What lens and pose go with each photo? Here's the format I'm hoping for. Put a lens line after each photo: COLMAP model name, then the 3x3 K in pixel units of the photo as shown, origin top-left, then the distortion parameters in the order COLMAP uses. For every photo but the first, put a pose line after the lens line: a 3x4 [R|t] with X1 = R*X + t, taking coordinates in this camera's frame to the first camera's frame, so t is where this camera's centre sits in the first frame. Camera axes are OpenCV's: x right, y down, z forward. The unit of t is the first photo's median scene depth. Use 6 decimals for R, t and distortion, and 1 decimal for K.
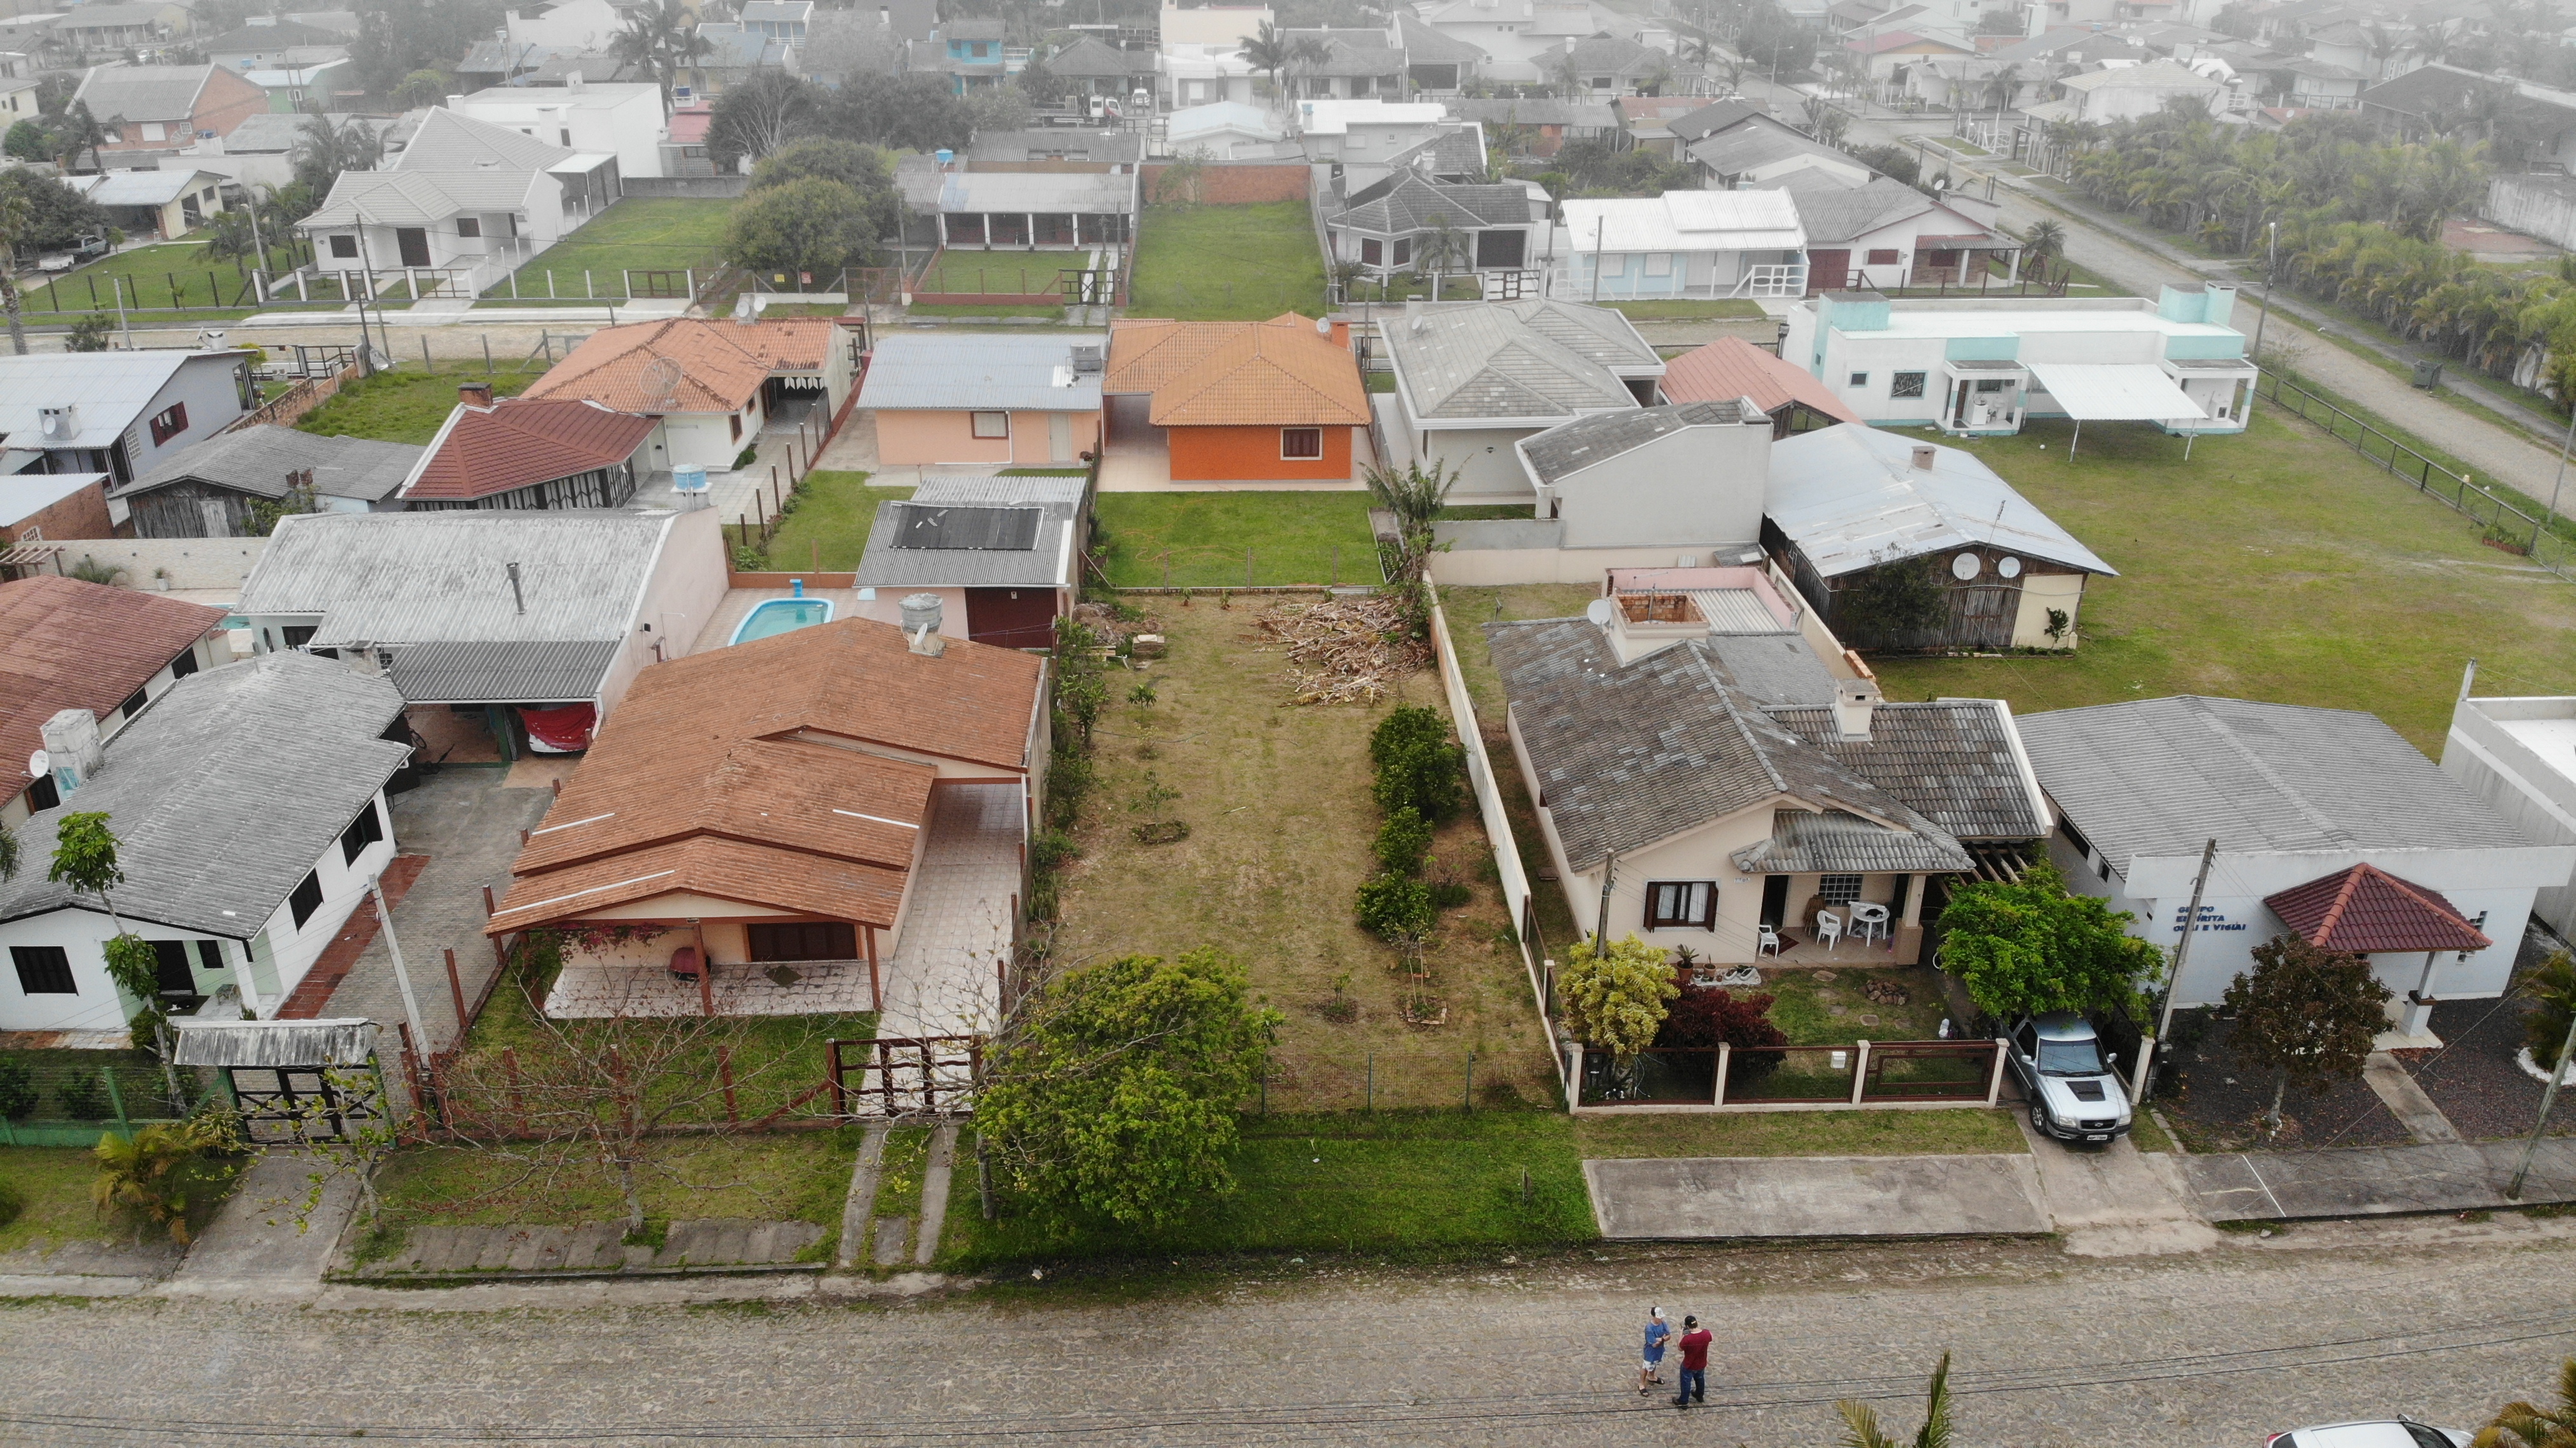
lens RADIAL K [[1885.4, 0, 1280.5], [0, 1885.4, 719.5], [0, 0, 1]] dist [0.080133, -0.199172]
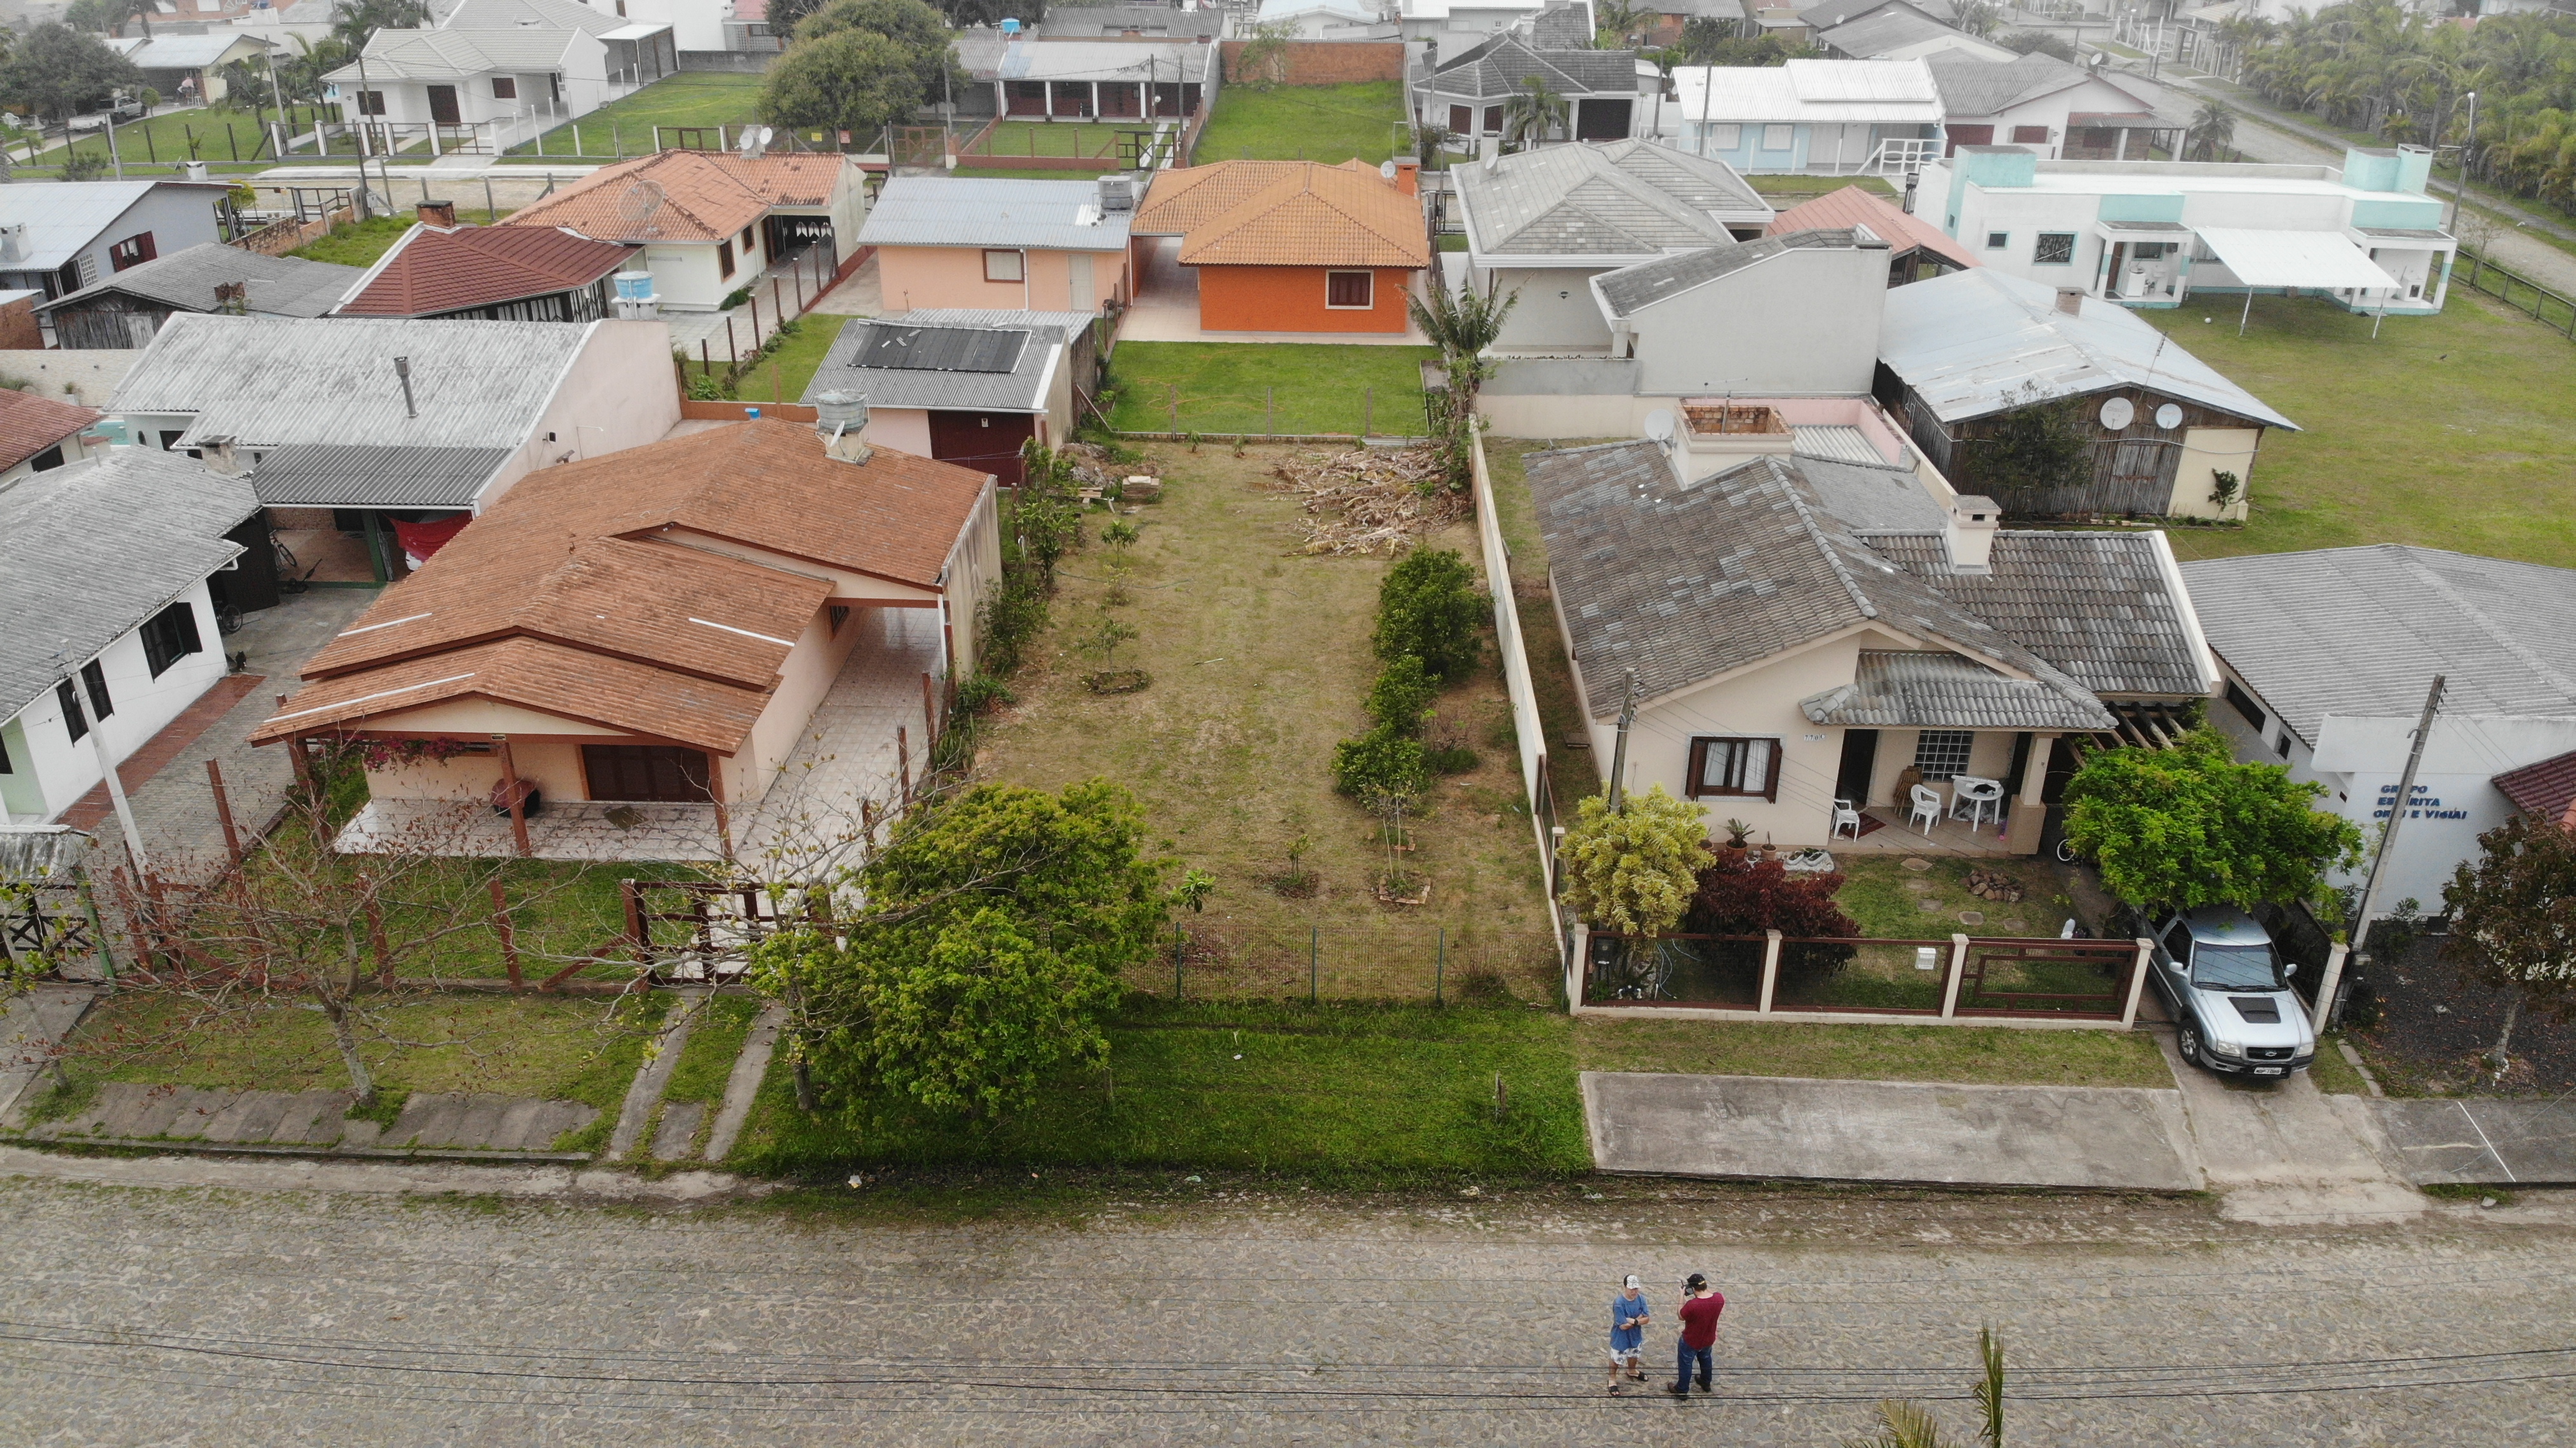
lens RADIAL K [[1885.5, 0, 1279.9], [0, 1885.5, 725.1], [0, 0, 1]] dist [0.062897, -0.169393]
pose [[0.997527, 0.032598, -0.062260, 0.070543], [-0.031389, 0.999301, 0.020286, 0.069898], [0.062878, -0.018282, 0.997854, 0.199304]]
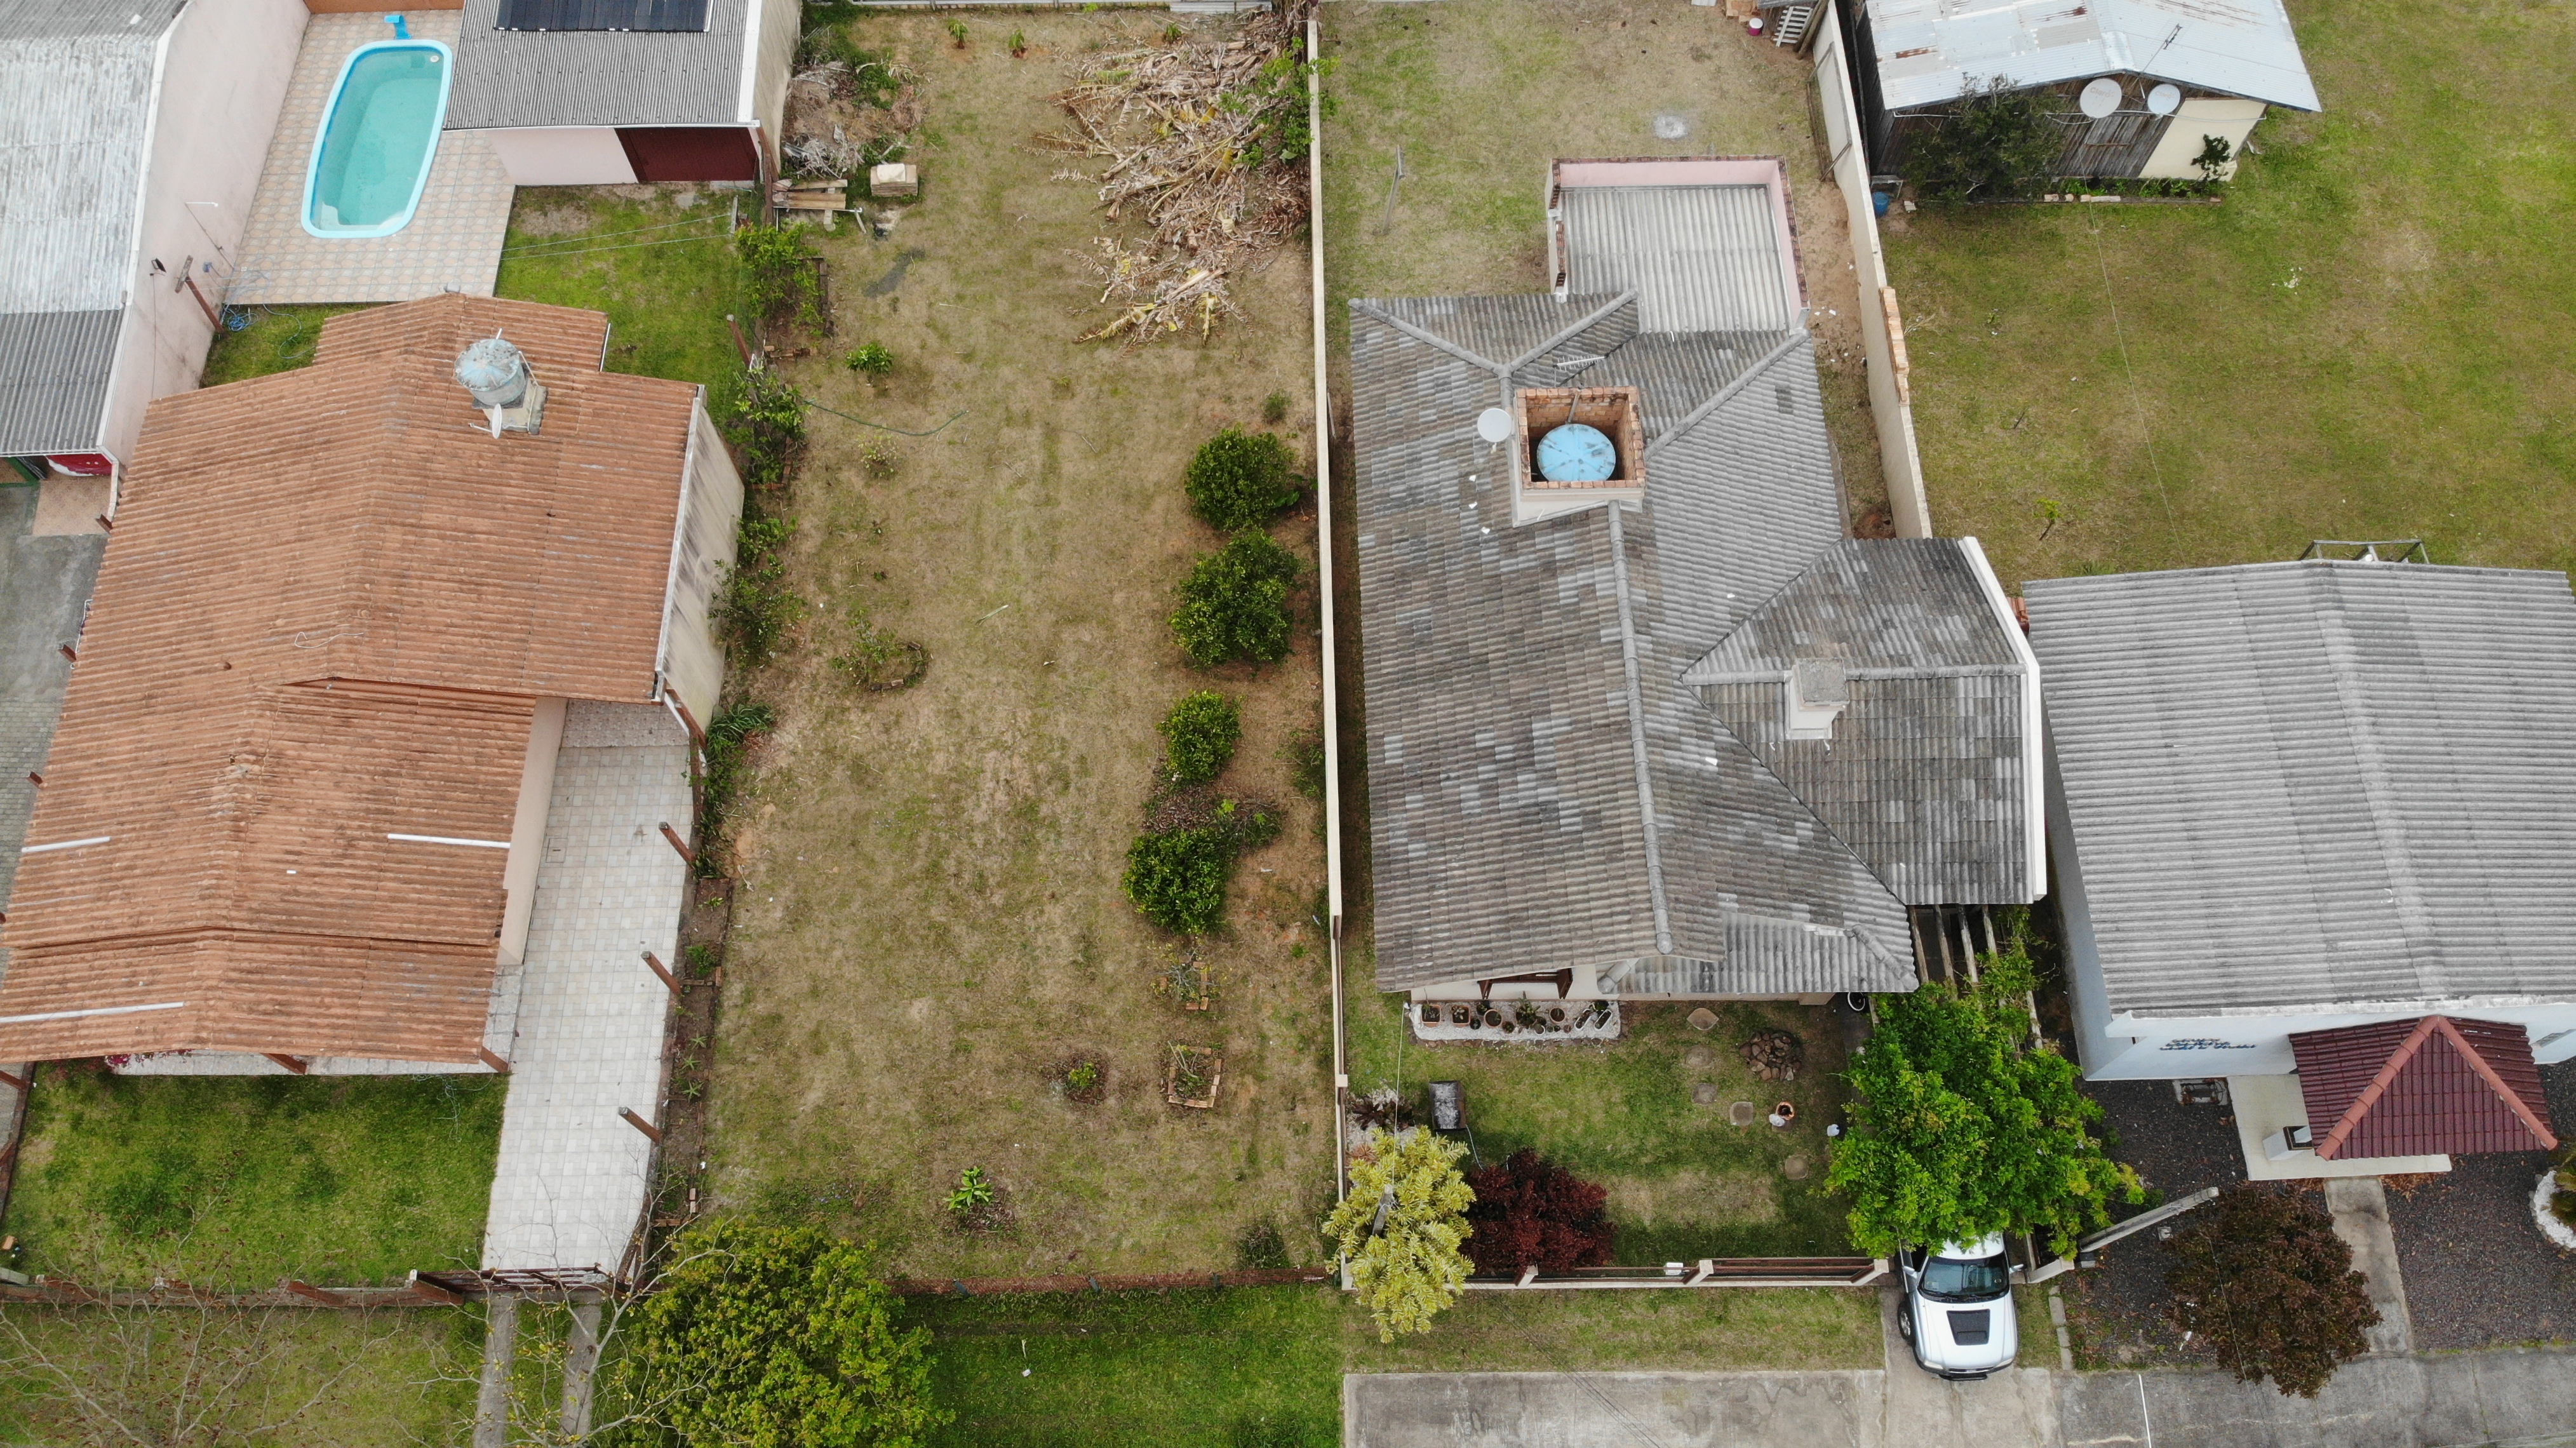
lens RADIAL K [[1846.5, 0, 1308.1], [0, 1846.5, 870.5], [0, 0, 1]] dist [0.098862, -0.243506]
pose [[0.999818, 0.016156, -0.010126, 0.129763], [-0.005784, 0.763053, 0.646309, -0.412790], [0.018168, -0.646133, 0.763008, 0.452551]]
